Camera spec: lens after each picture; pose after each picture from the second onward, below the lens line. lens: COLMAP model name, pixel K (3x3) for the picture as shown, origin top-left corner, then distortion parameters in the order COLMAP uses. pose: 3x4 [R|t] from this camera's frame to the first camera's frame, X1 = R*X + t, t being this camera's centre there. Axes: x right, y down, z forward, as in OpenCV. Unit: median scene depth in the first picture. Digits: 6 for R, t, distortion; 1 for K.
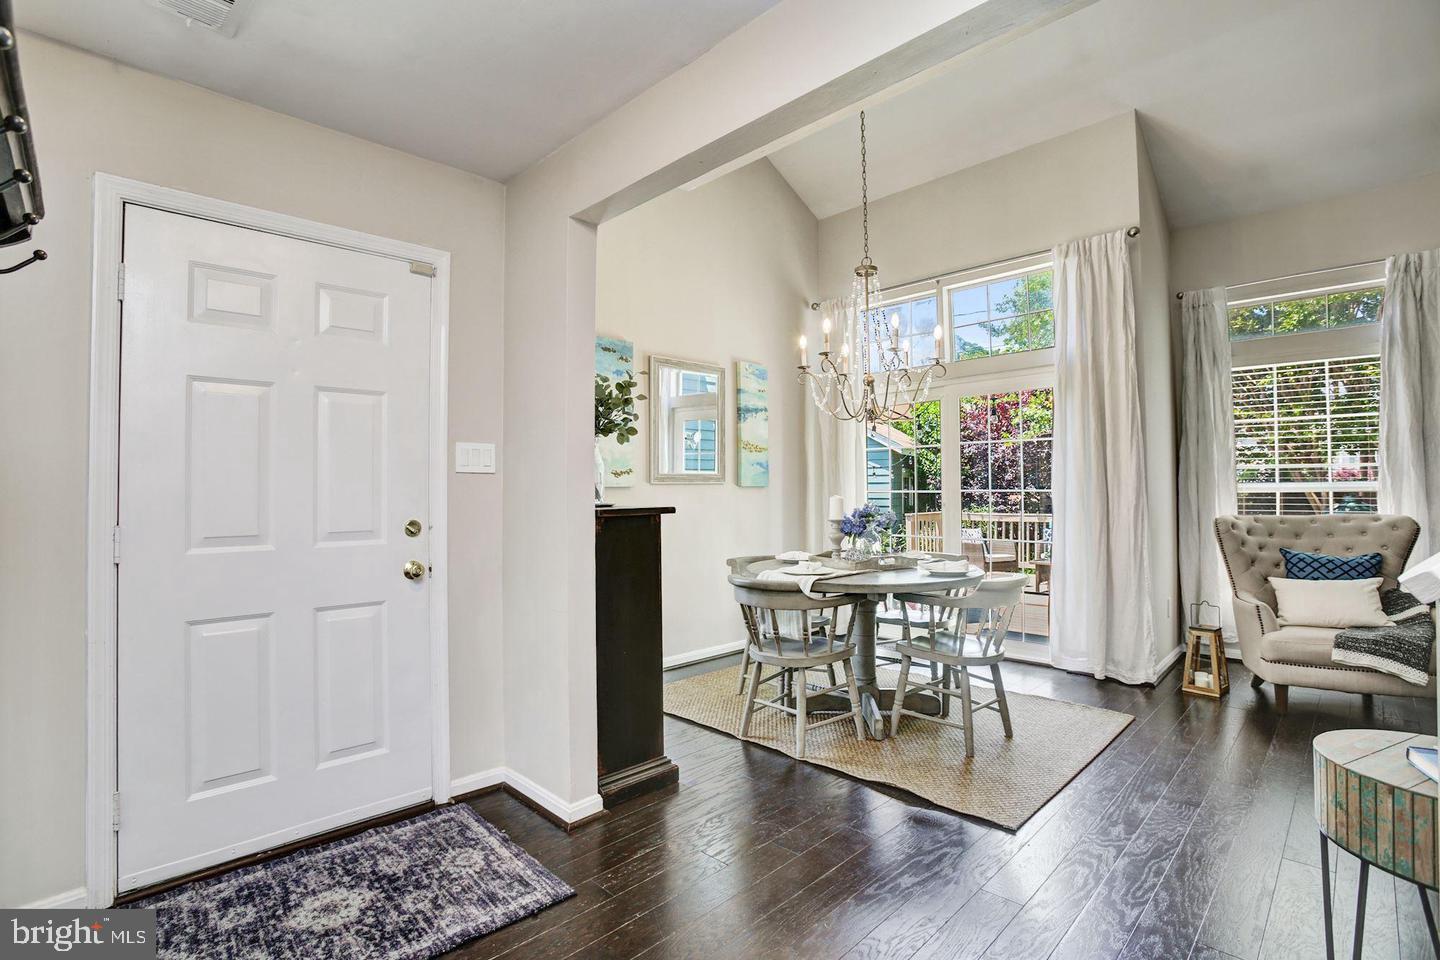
lens RADIAL K [[662.8, 0, 716.6], [0, 662.8, 479.1], [0, 0, 1]] dist [-0.030389, 0.004377]
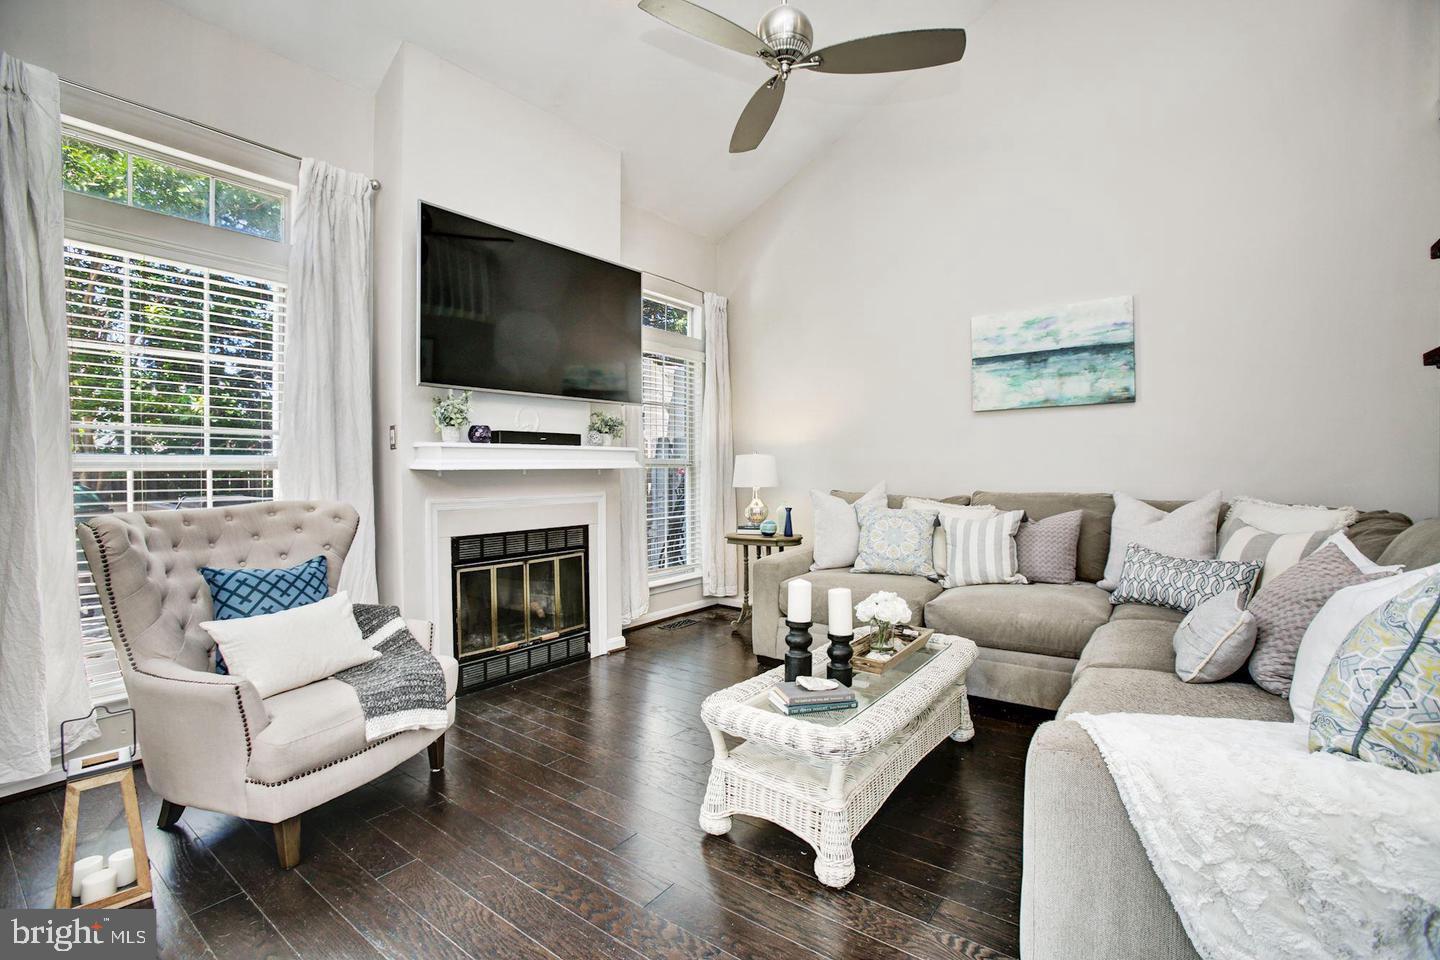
lens RADIAL K [[662.8, 0, 692.3], [0, 662.8, 470.5], [0, 0, 1]] dist [-0.030389, 0.004377]
pose [[-0.138229, -0.002684, 0.990397, 0.236665], [-0.019439, 0.999811, -0.000003, 0.011710], [-0.990209, -0.019253, -0.138255, 0.656477]]
